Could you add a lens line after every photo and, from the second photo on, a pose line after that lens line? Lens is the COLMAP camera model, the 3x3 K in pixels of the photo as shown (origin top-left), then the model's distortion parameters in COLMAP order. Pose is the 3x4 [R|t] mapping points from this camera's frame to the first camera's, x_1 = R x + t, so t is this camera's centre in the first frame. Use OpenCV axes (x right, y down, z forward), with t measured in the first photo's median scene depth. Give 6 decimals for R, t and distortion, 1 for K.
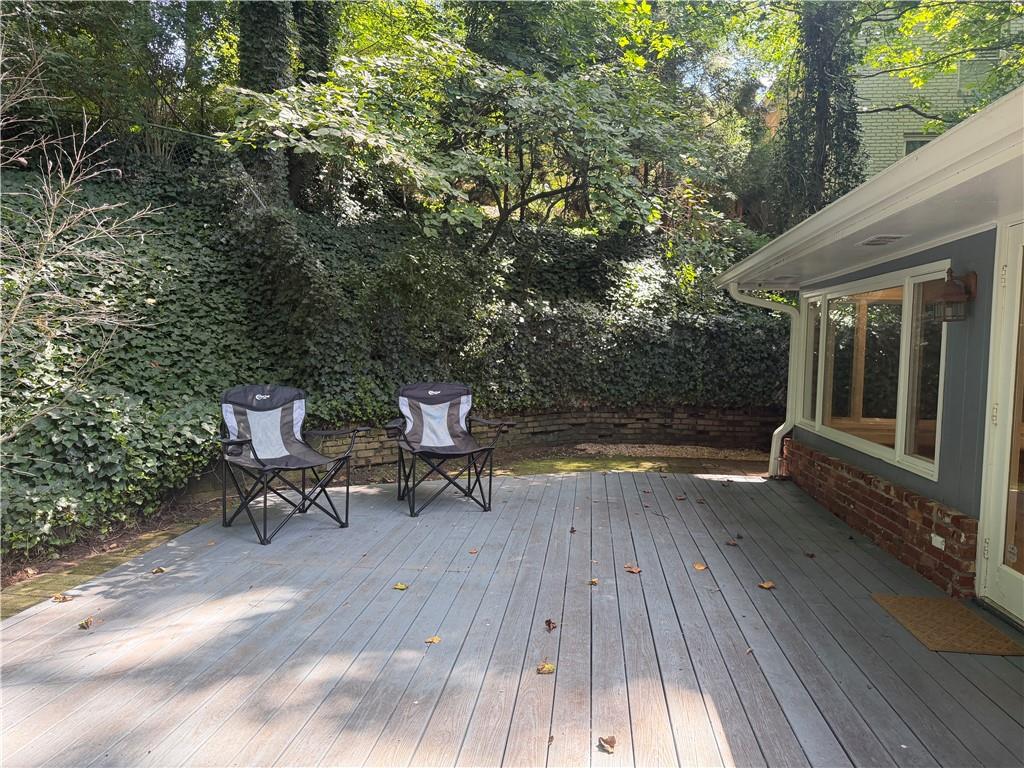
lens RADIAL K [[722.9, 0, 507.1], [0, 722.9, 384.8], [0, 0, 1]] dist [0.117118, -0.155789]
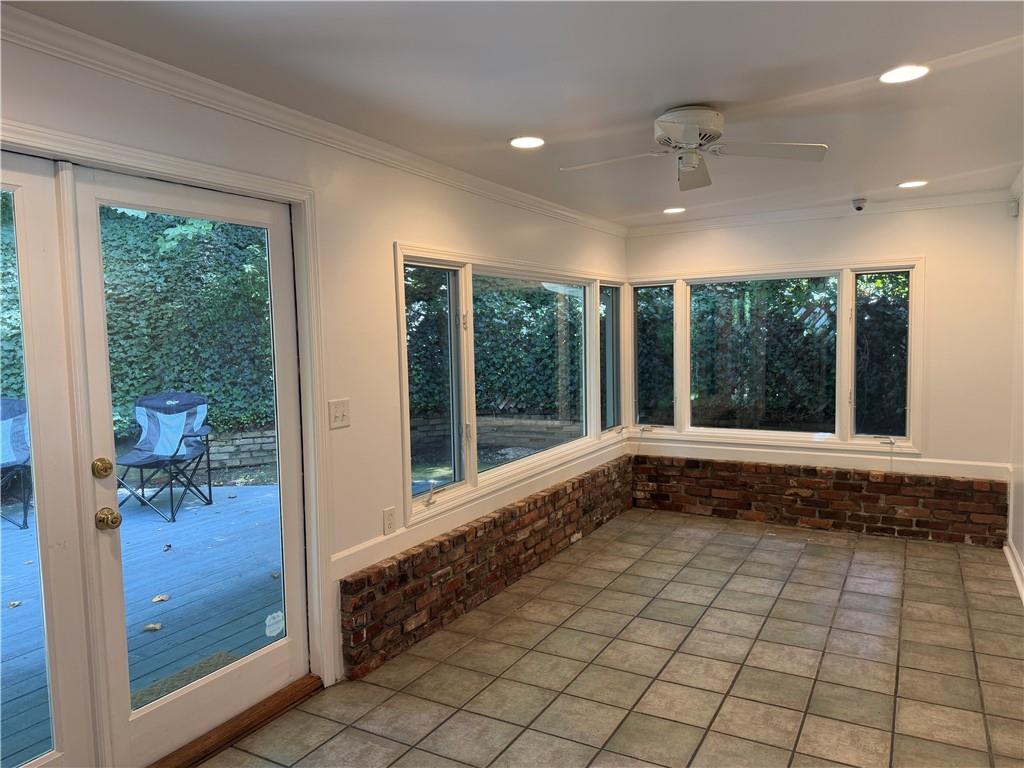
lens RADIAL K [[722.9, 0, 507.1], [0, 722.9, 384.8], [0, 0, 1]] dist [0.117118, -0.155789]
pose [[0.915165, -0.013439, -0.402854, 0.745015], [0.020391, 0.999708, 0.012974, -0.017768], [0.402562, -0.020088, 0.915172, 0.238887]]
